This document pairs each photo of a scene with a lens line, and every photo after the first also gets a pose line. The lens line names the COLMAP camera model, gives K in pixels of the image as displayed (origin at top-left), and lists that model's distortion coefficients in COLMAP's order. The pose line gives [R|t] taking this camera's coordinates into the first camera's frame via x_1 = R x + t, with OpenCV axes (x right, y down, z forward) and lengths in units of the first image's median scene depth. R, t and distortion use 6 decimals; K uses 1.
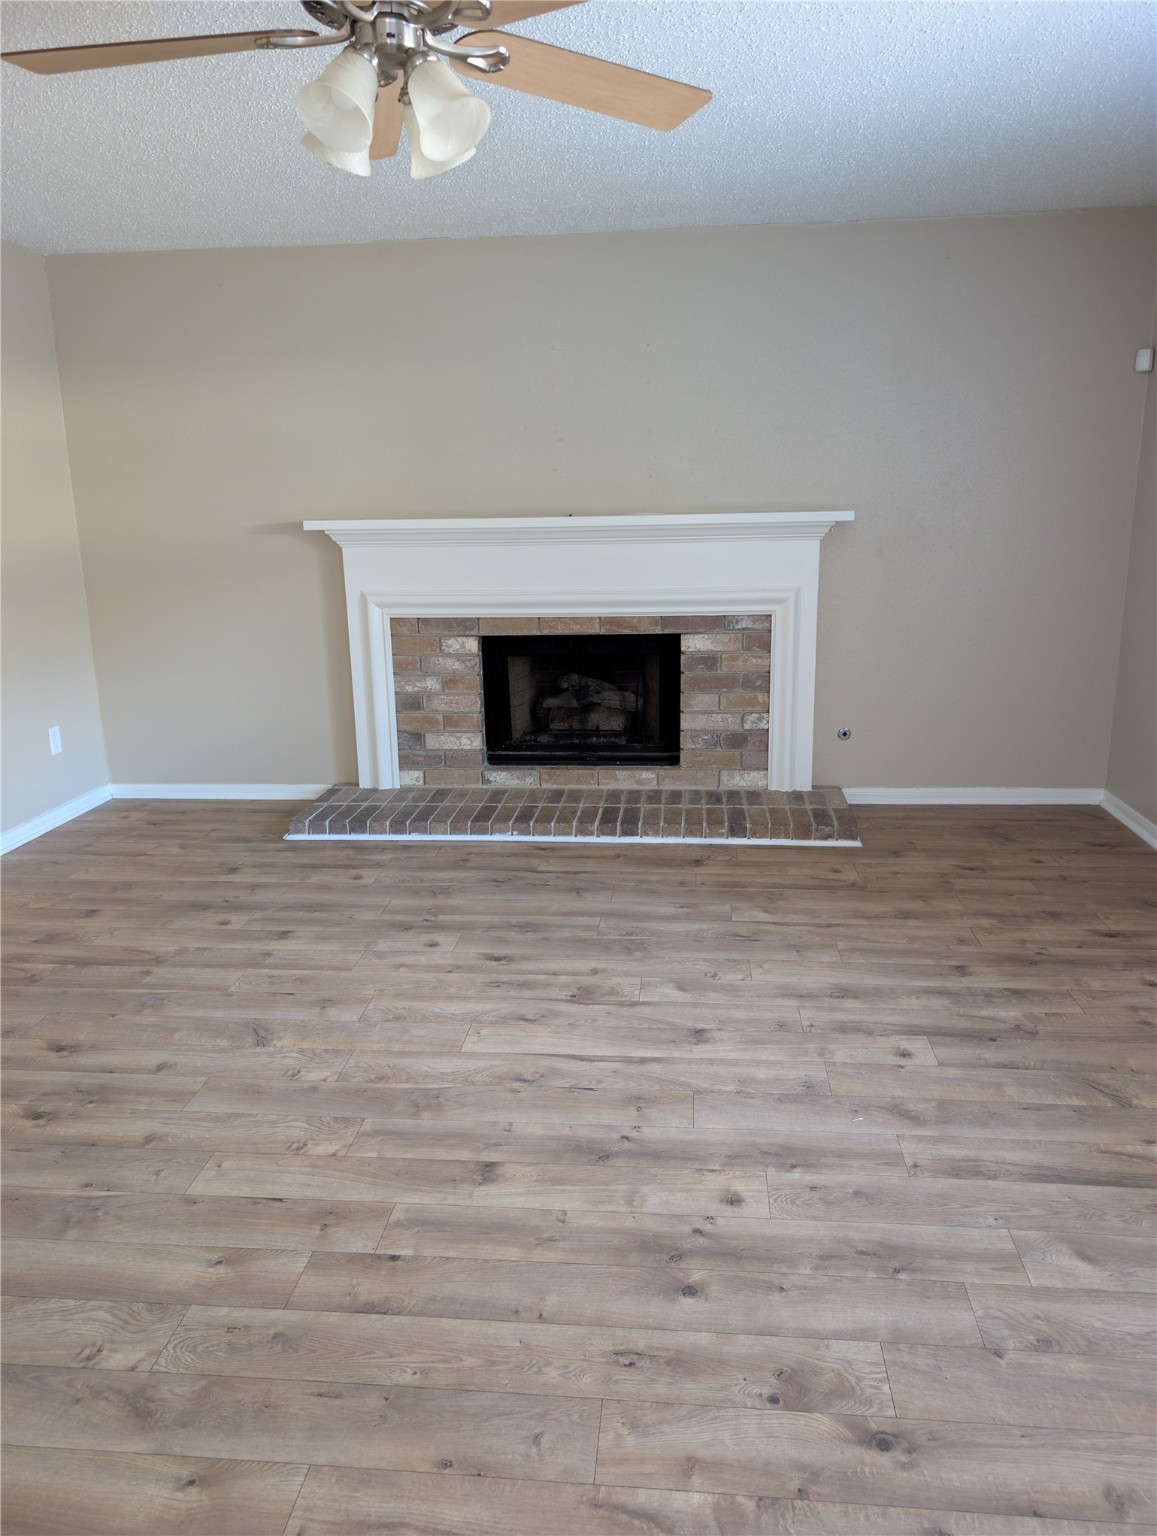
lens RADIAL K [[1101.9, 0, 584.3], [0, 1101.9, 759.4], [0, 0, 1]] dist [0.009589, -0.006508]
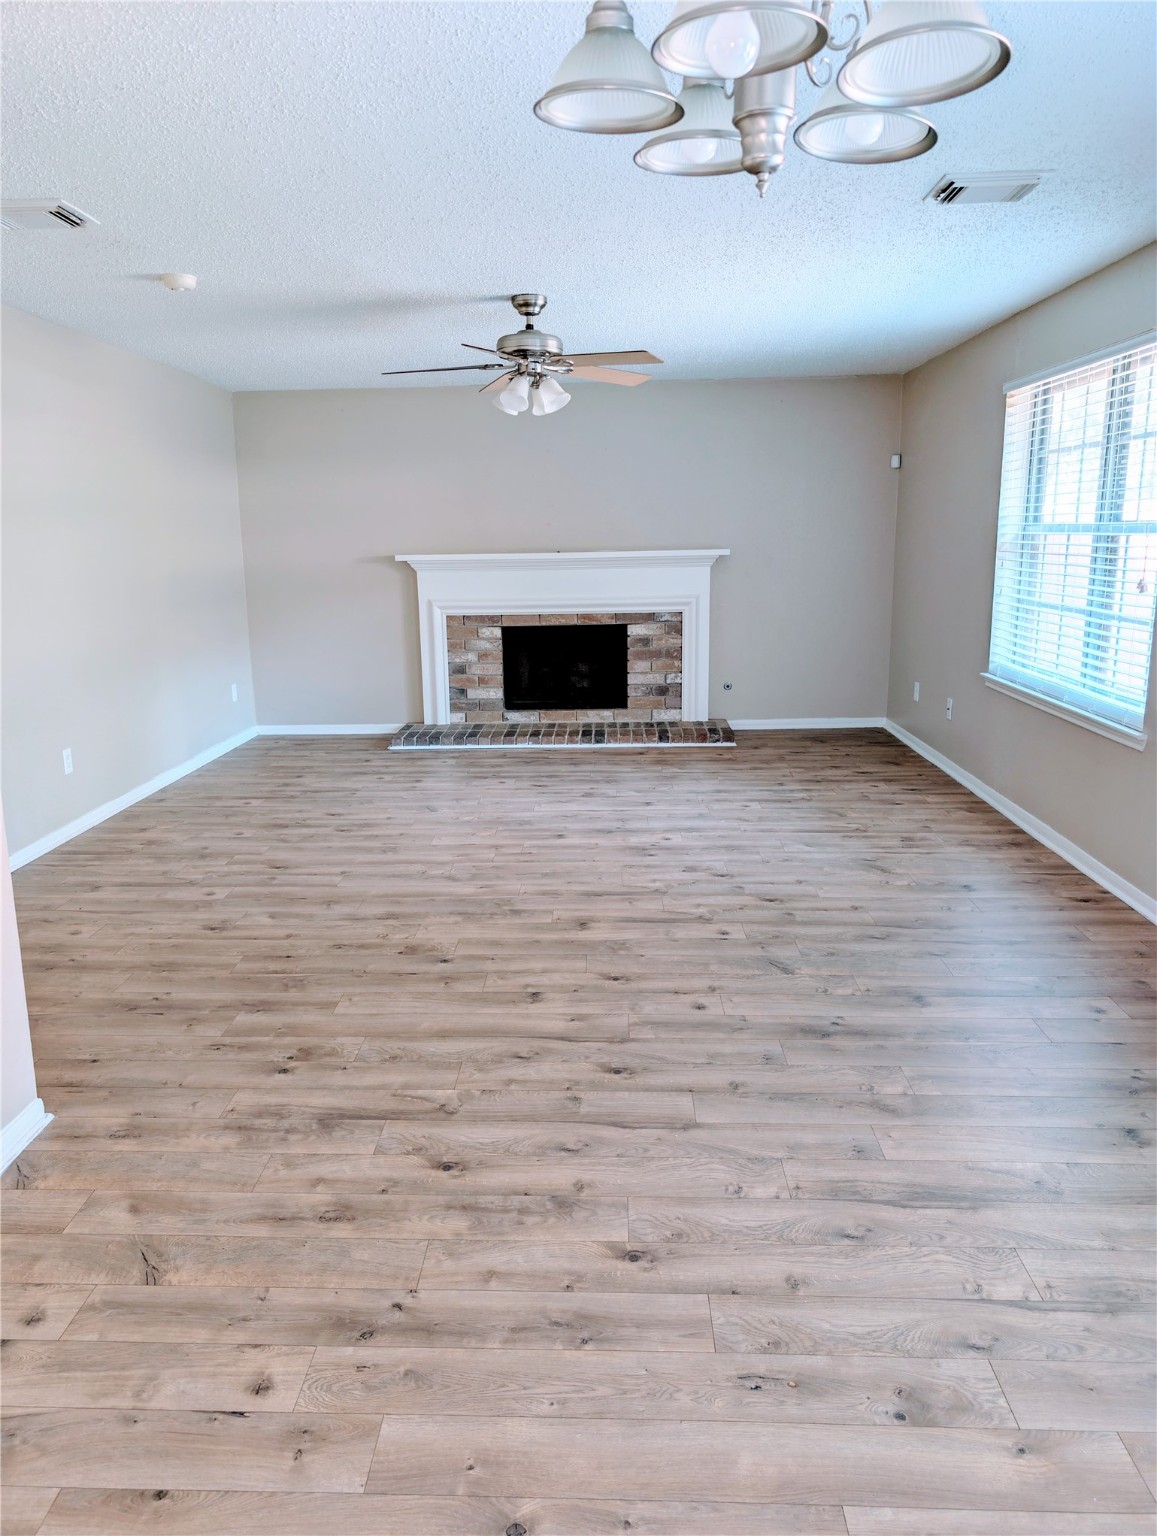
lens RADIAL K [[1101.9, 0, 575.0], [0, 1101.9, 776.3], [0, 0, 1]] dist [0.009589, -0.006508]
pose [[0.997842, -0.012773, 0.064406, -0.098900], [0.014049, 0.999713, -0.019402, 0.143569], [-0.064140, 0.020265, 0.997735, -0.624779]]
